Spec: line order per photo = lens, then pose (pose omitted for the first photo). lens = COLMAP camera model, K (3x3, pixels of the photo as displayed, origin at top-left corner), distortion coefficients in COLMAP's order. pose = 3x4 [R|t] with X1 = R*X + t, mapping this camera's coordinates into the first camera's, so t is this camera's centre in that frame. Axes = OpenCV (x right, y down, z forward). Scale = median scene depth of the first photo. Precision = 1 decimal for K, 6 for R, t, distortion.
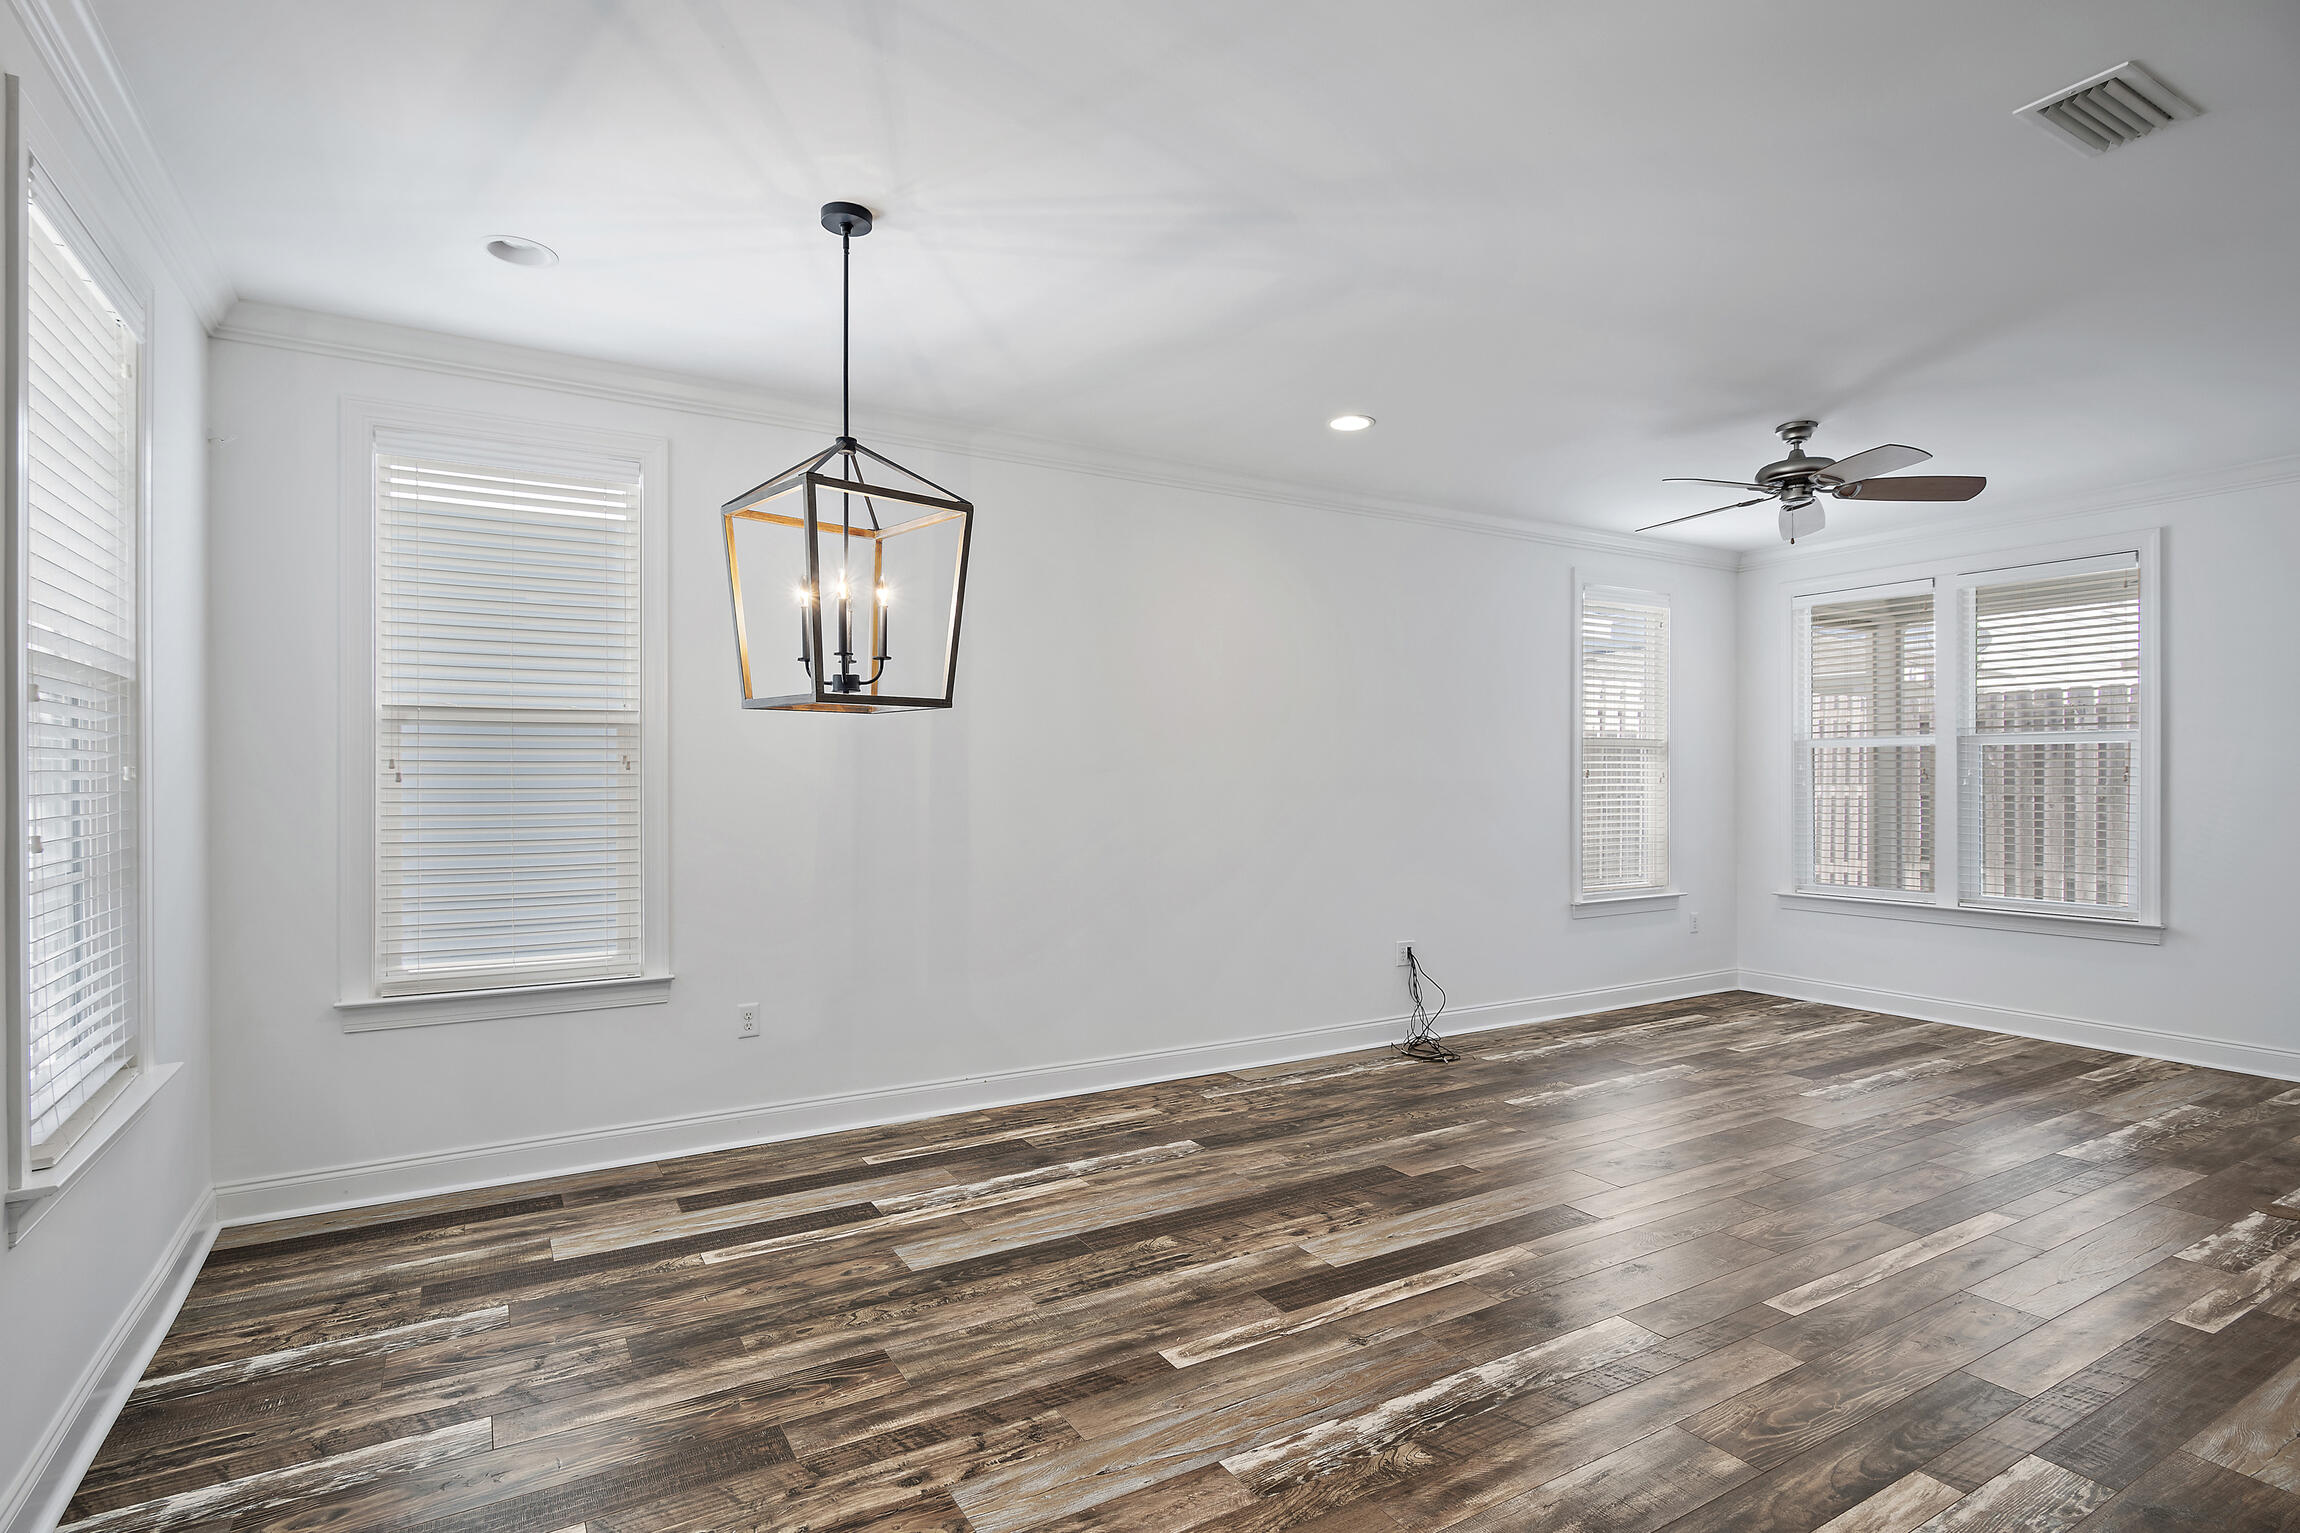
lens RADIAL K [[1181.1, 0, 1151.3], [0, 1181.1, 776.5], [0, 0, 1]] dist [0.002555, -0.000334]
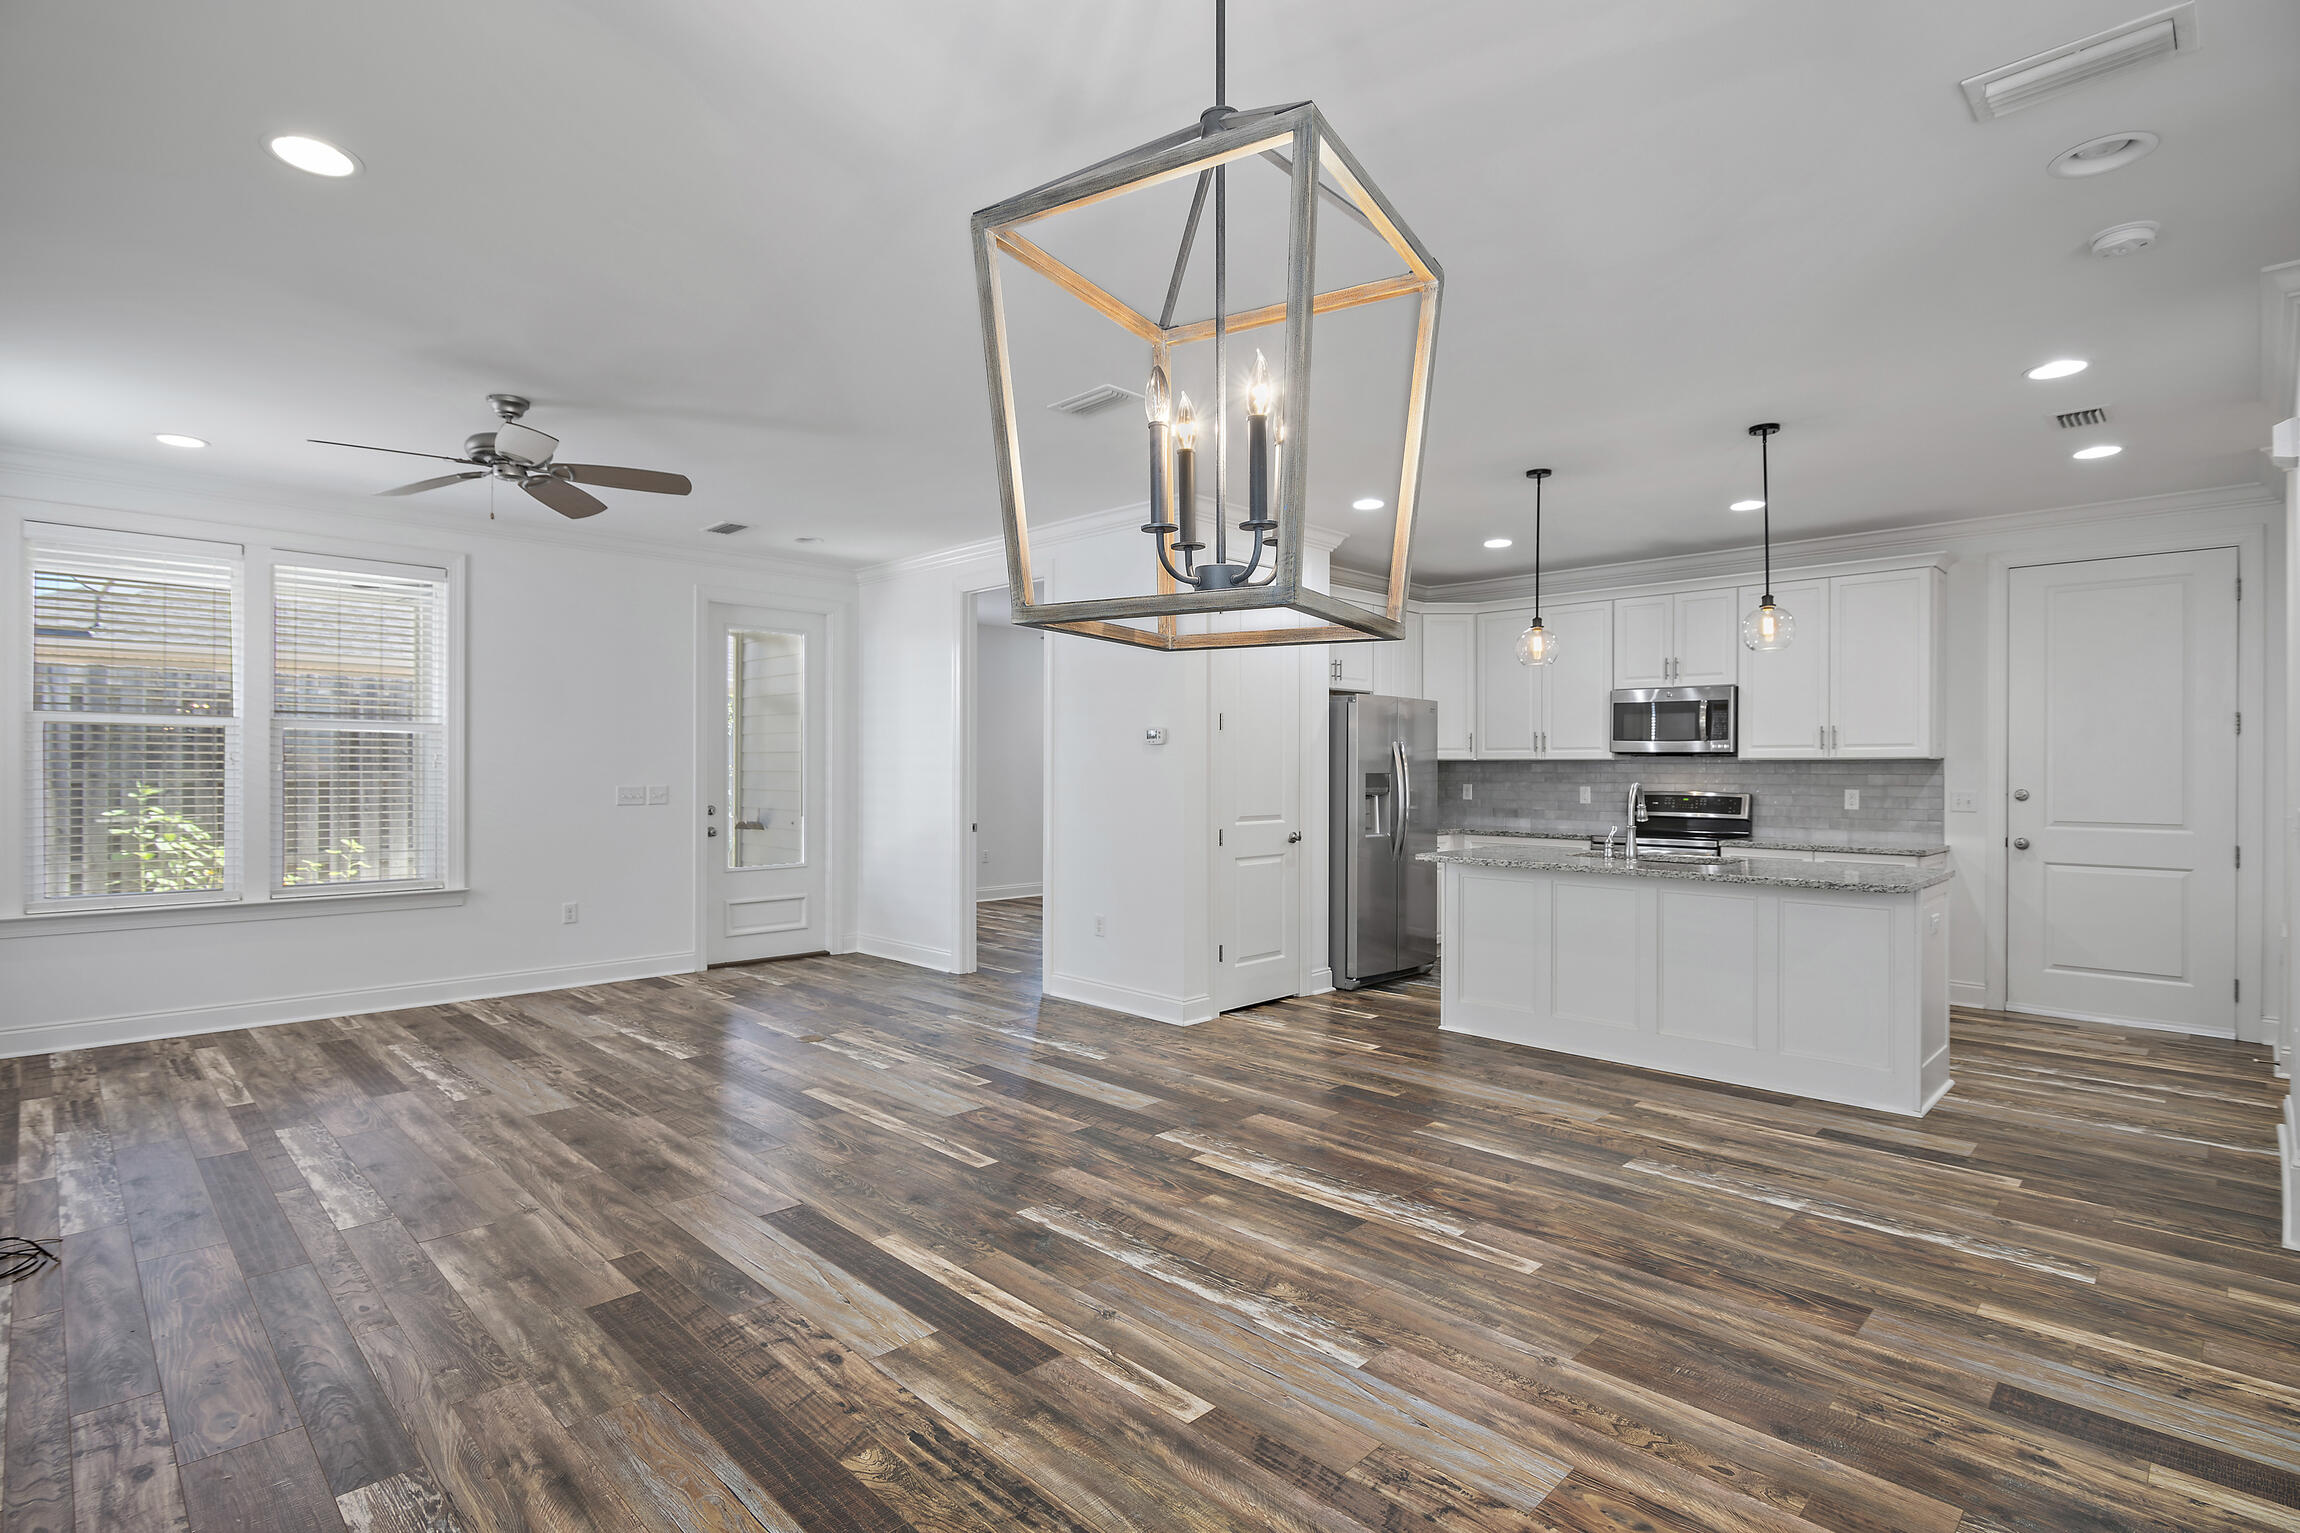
lens RADIAL K [[1085.6, 0, 1137.6], [0, 1085.6, 779.8], [0, 0, 1]] dist [-0.000017, 0.001214]
pose [[-0.238487, -0.013114, 0.971057, -0.631412], [-0.006927, 0.999906, 0.011802, -0.002648], [-0.971121, -0.003912, -0.238555, 1.014071]]
